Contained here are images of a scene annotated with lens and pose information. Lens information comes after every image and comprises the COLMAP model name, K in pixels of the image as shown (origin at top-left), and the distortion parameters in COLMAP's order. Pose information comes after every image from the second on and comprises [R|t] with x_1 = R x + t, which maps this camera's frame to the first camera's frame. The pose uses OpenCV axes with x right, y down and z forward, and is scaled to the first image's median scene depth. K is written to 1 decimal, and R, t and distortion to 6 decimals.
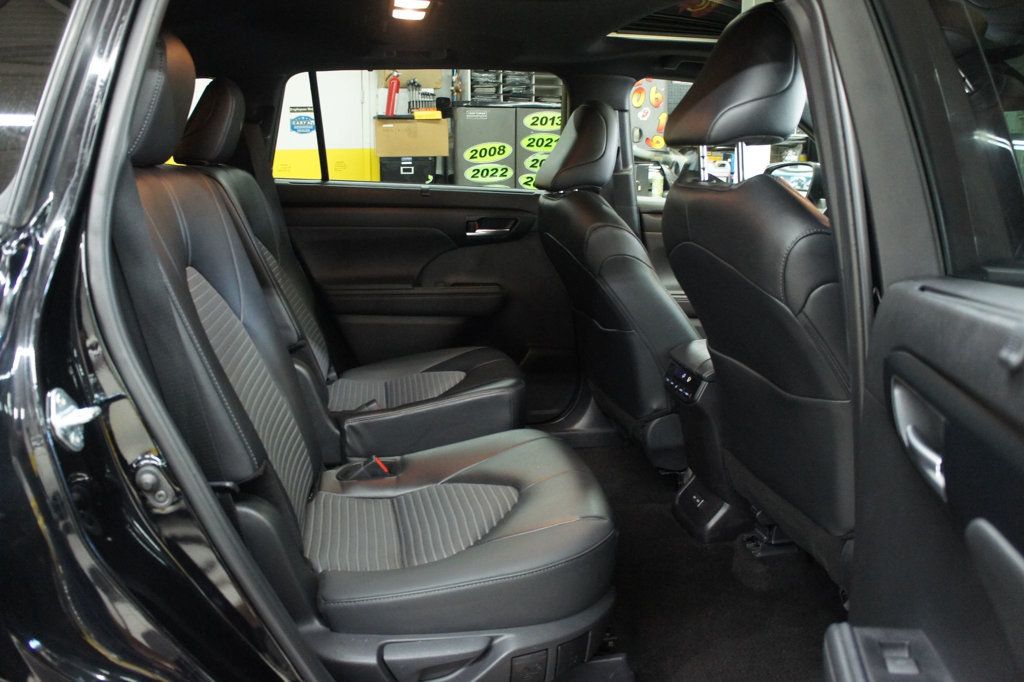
lens RADIAL K [[808.4, 0, 509.3], [0, 808.4, 346.9], [0, 0, 1]] dist [-0.156446, 0.099669]
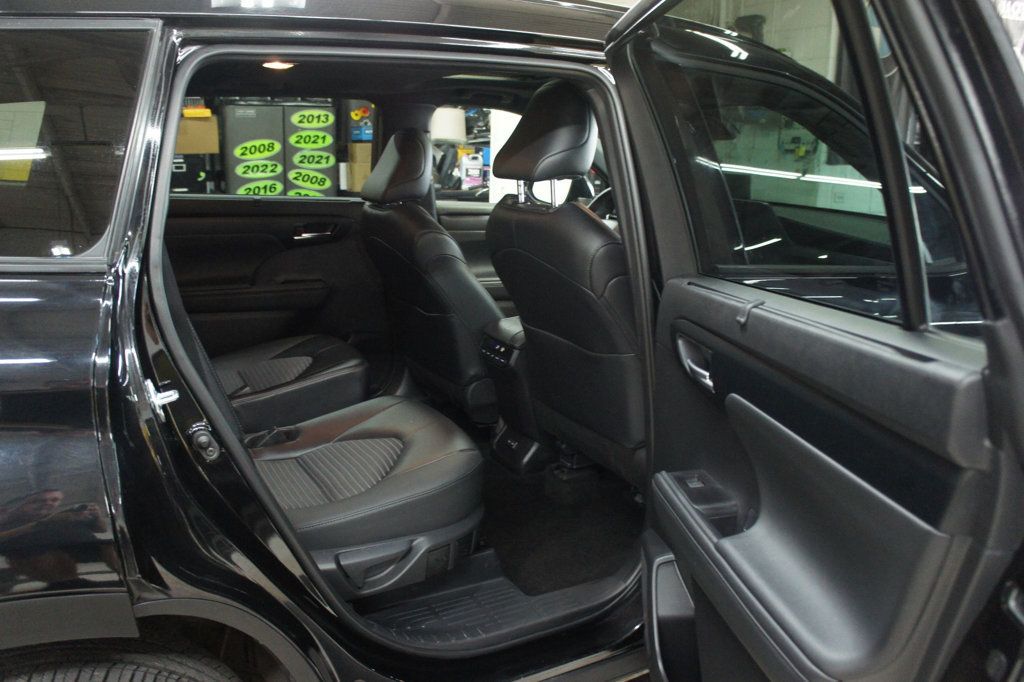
lens RADIAL K [[808.4, 0, 508.8], [0, 808.4, 339.7], [0, 0, 1]] dist [-0.156446, 0.099669]
pose [[0.947548, -0.063155, 0.313312, -0.163993], [0.058663, 0.997995, 0.023753, -0.005188], [-0.314184, -0.004128, 0.949353, -0.226977]]
